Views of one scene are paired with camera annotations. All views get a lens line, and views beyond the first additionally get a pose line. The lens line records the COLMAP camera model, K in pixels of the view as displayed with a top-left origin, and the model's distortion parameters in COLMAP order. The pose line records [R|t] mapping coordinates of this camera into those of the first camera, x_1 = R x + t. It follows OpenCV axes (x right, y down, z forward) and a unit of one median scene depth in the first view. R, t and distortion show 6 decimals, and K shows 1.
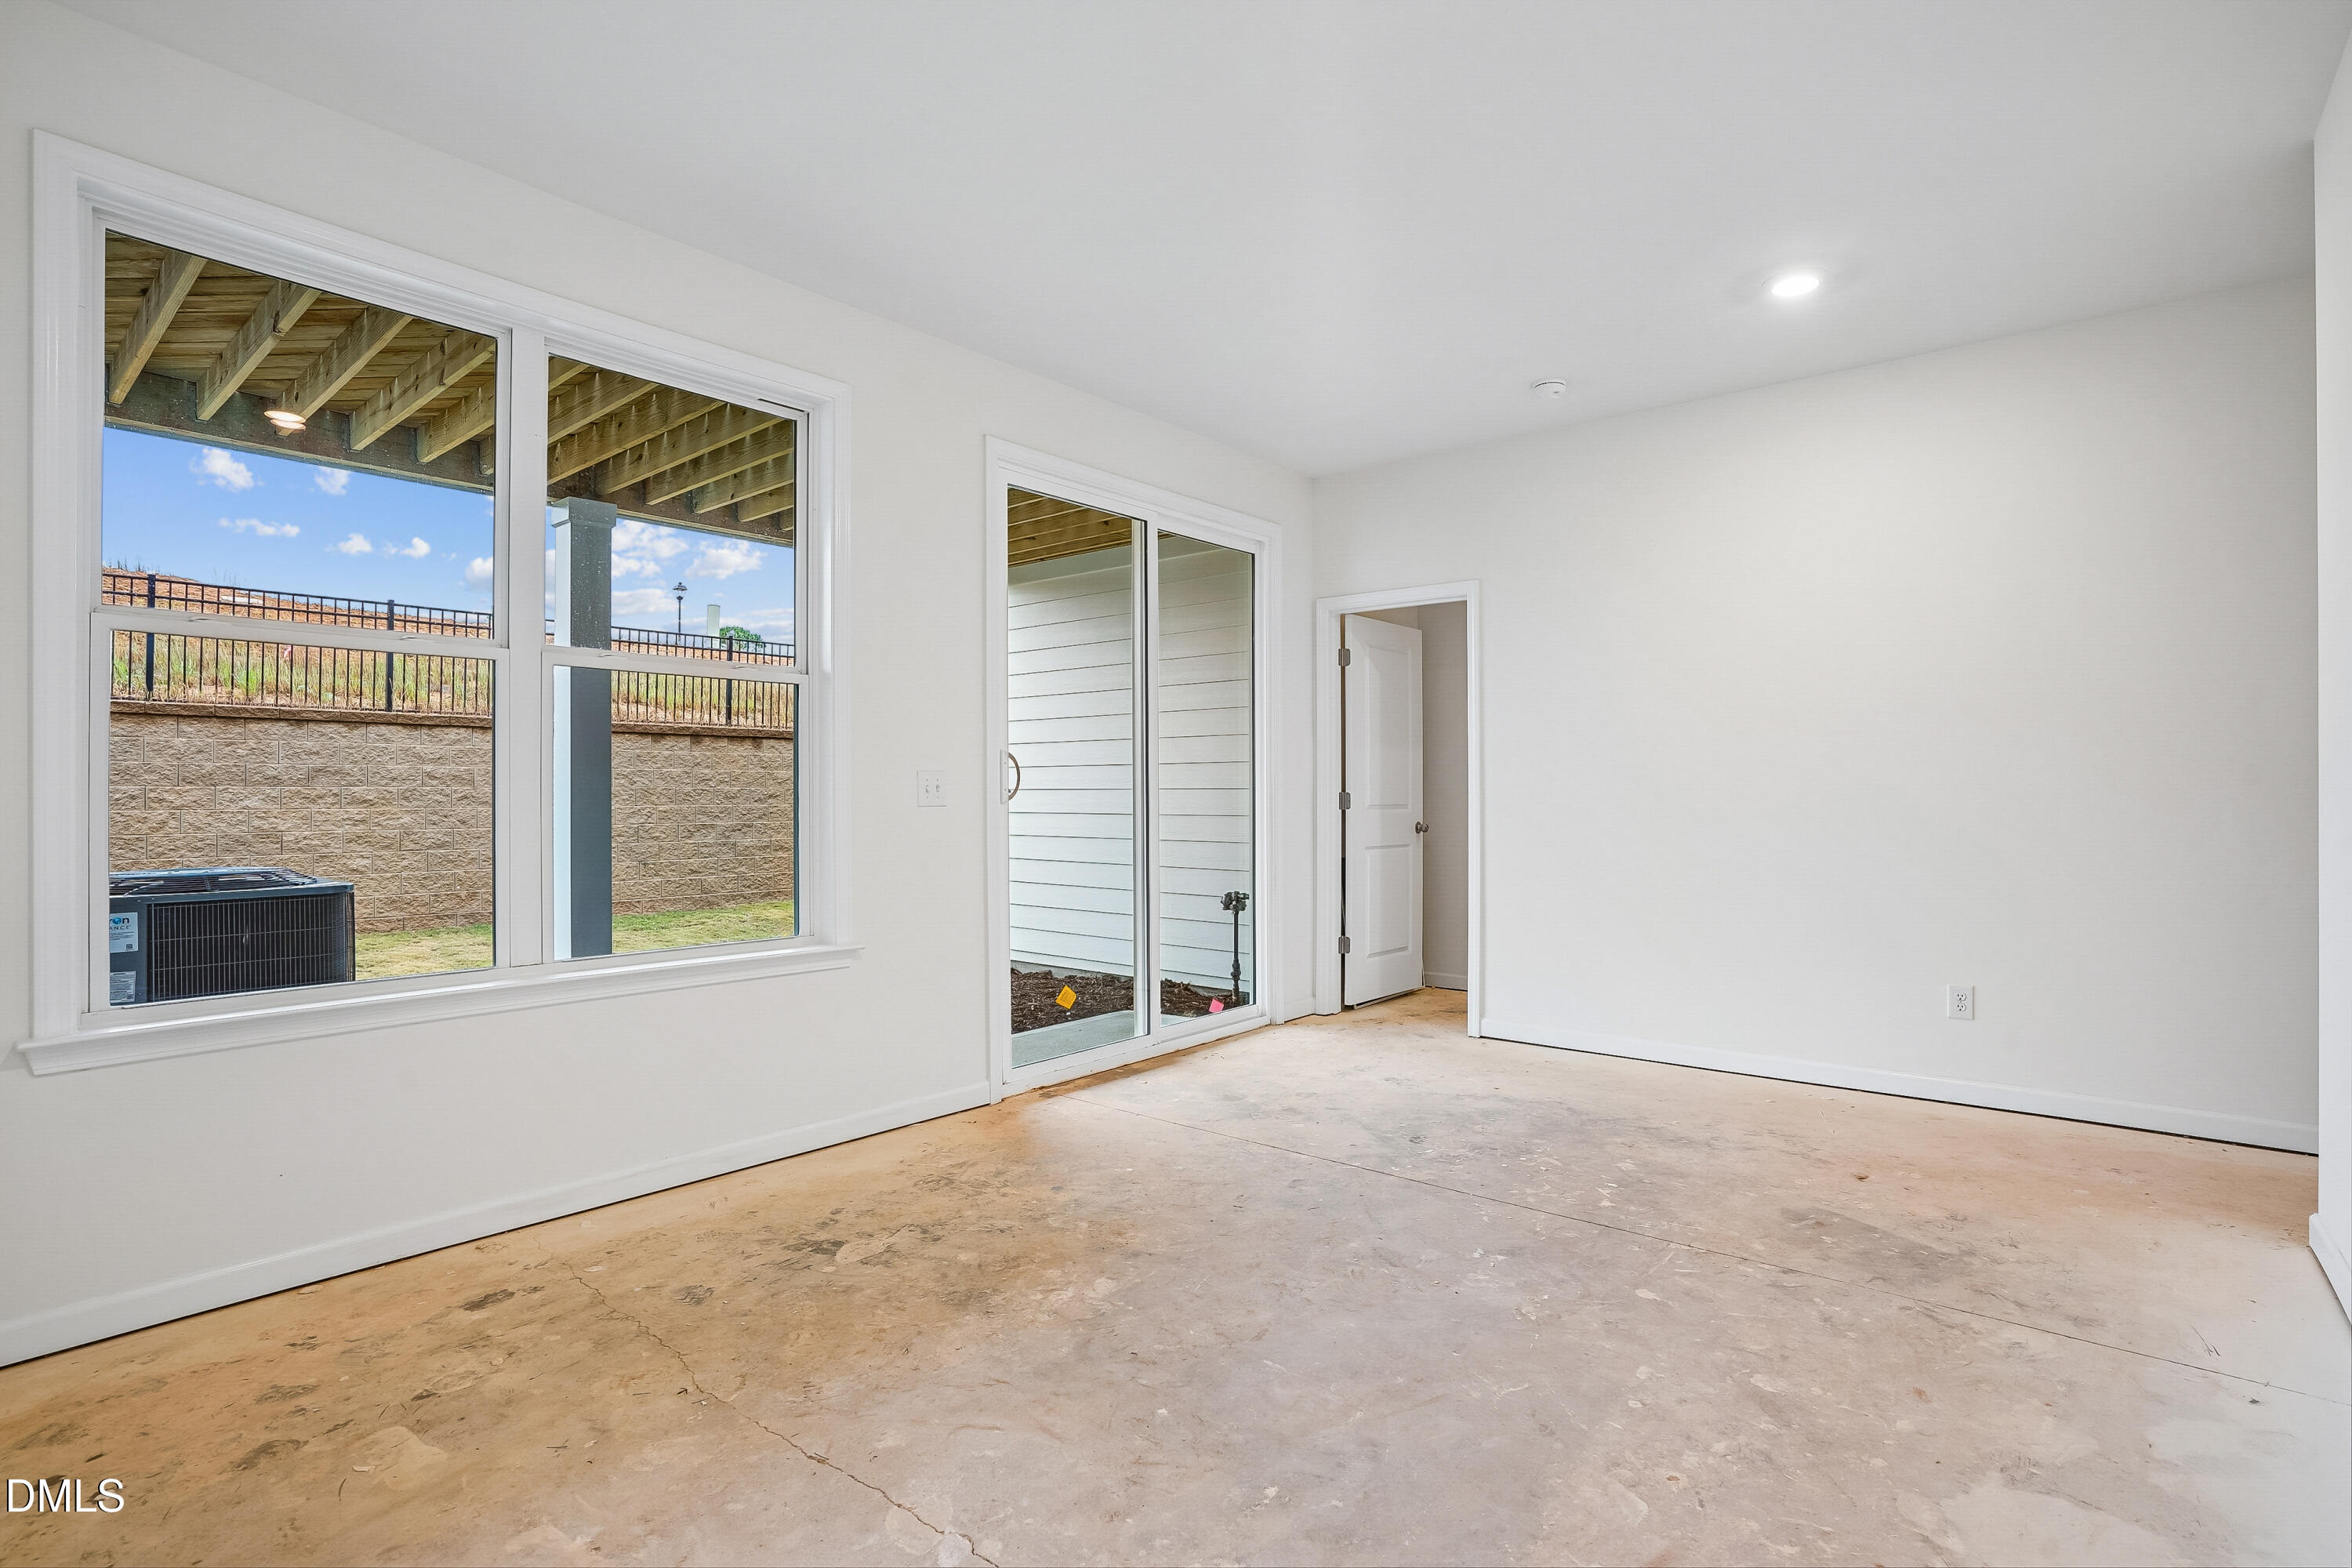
lens RADIAL K [[1141.0, 0, 1176.0], [0, 1141.0, 784.0], [0, 0, 1]] dist [-0.063503, 0.033316]
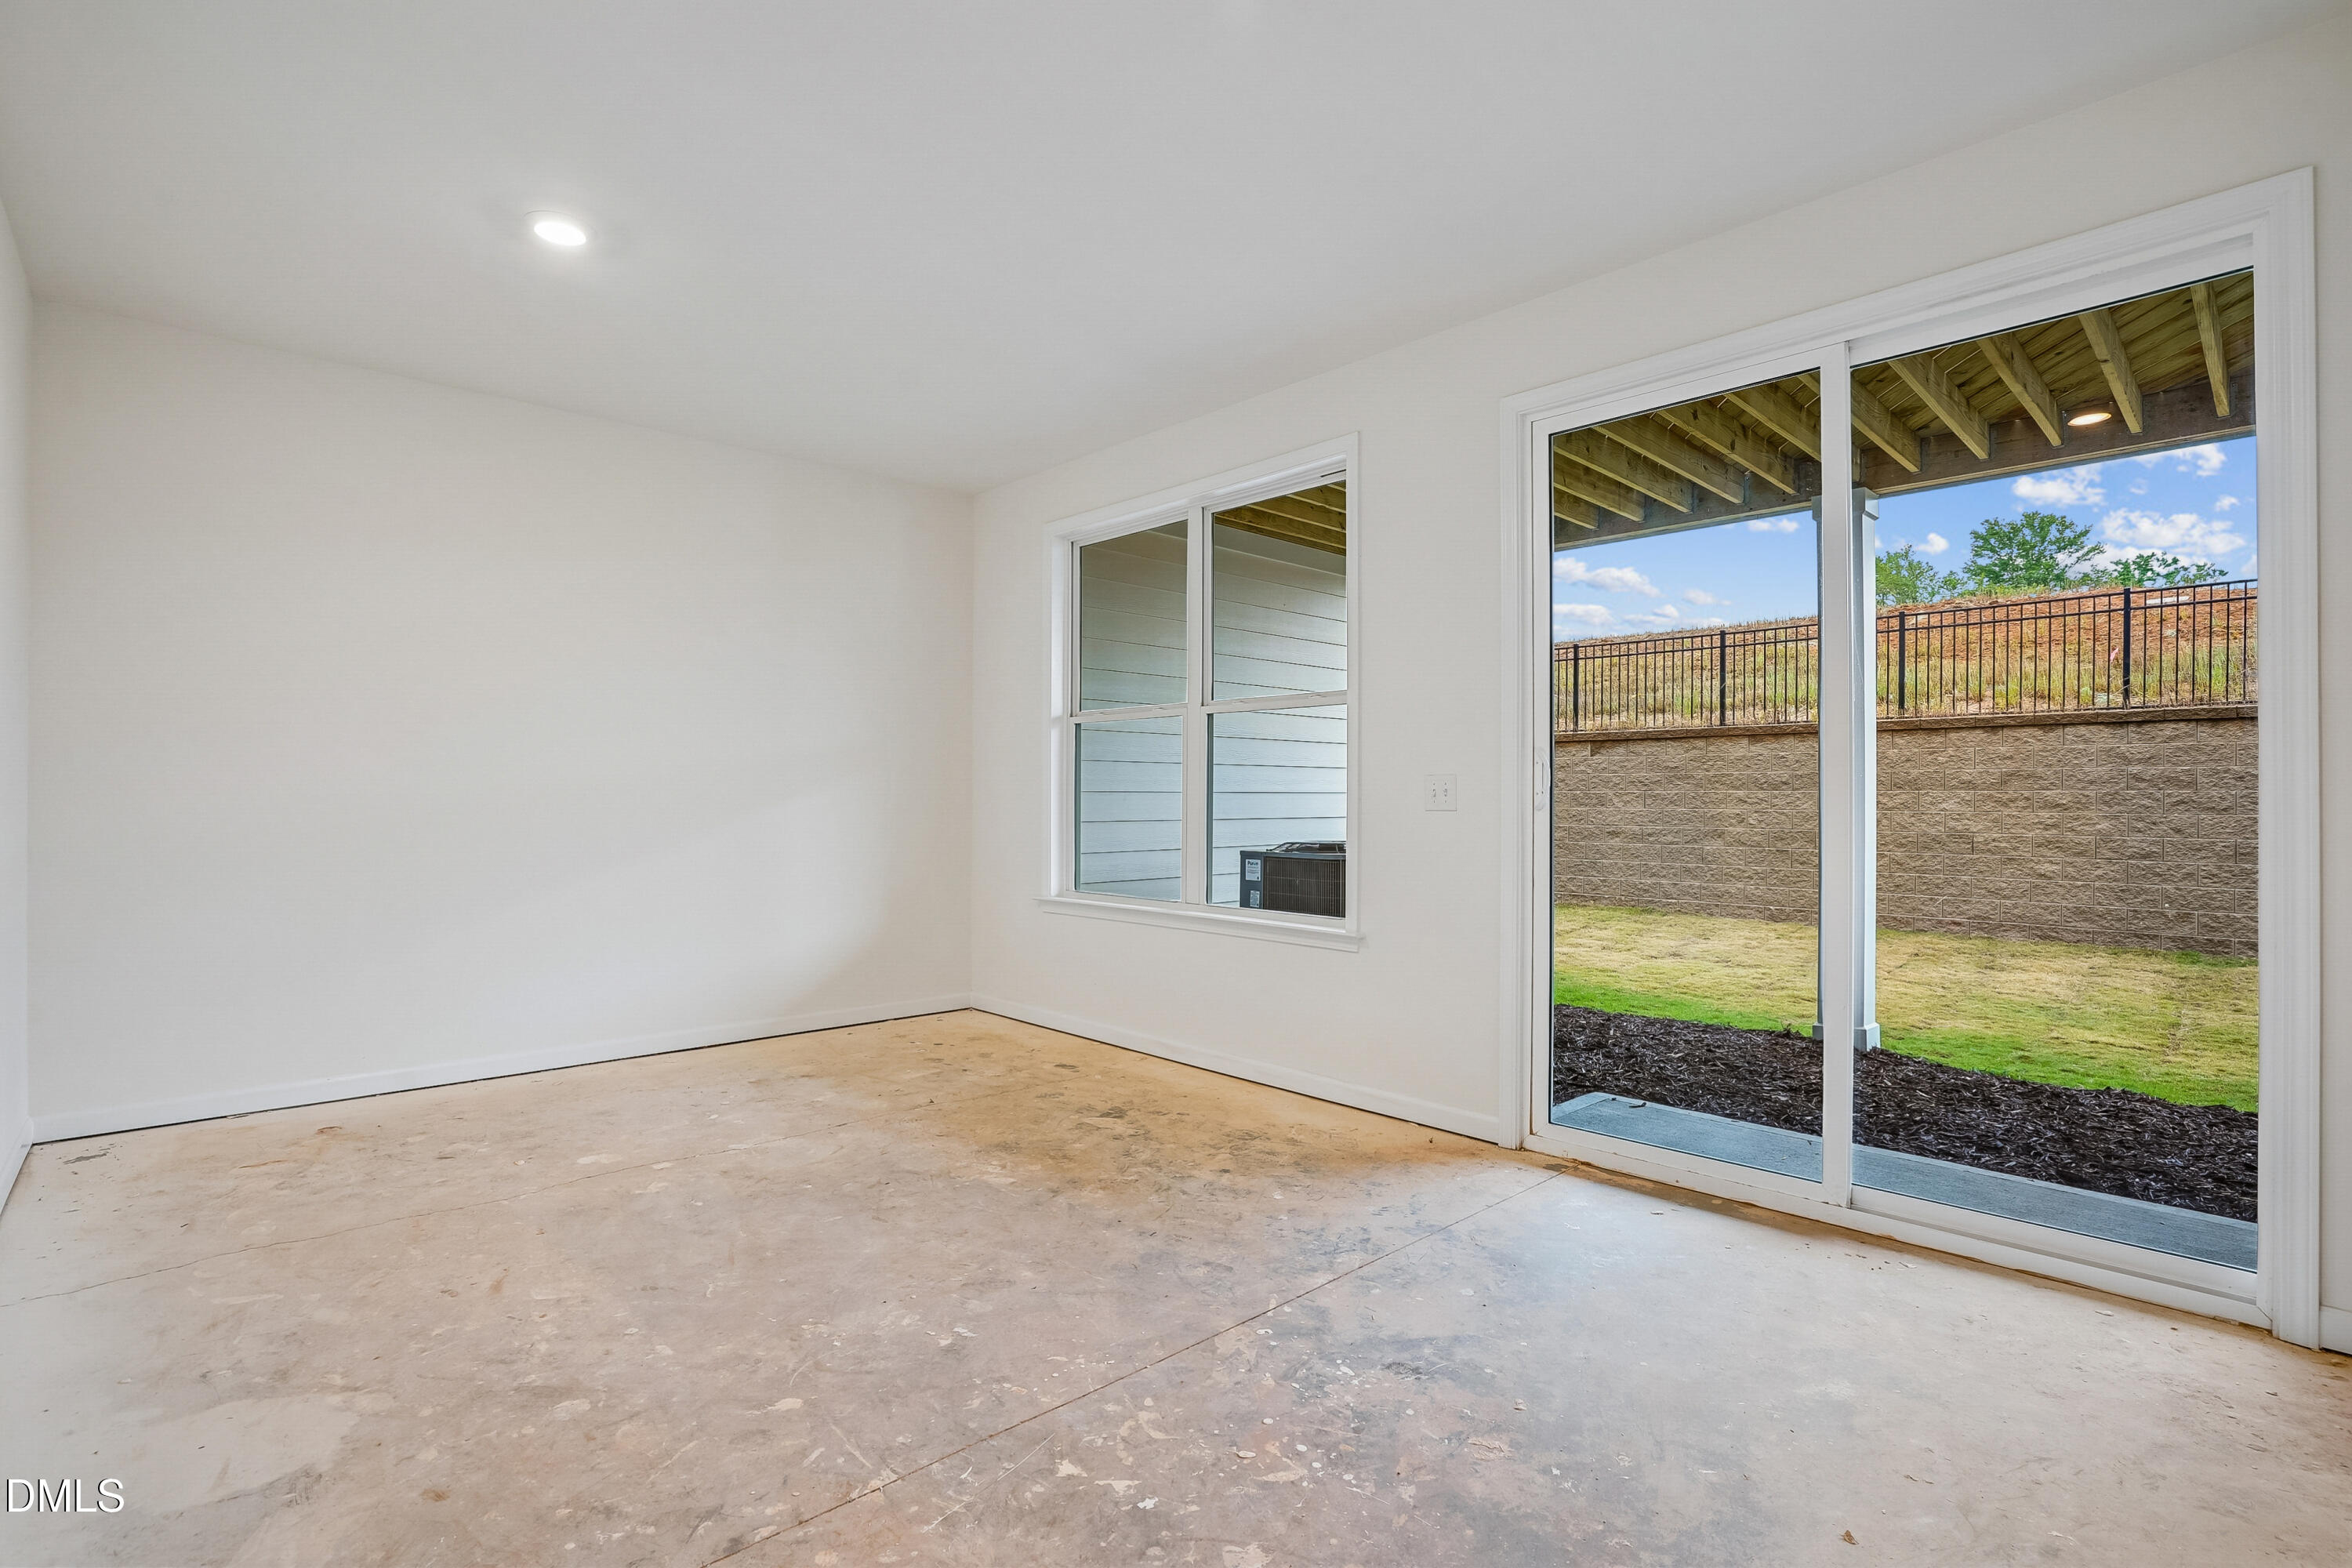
lens RADIAL K [[1113.7, 0, 1176.0], [0, 1113.7, 784.0], [0, 0, 1]] dist [-0.067914, 0.032013]
pose [[-0.129669, -0.009235, -0.991514, 0.911252], [0.005723, 0.999933, -0.010062, 0.005765], [0.991541, -0.006979, -0.129608, 1.071241]]
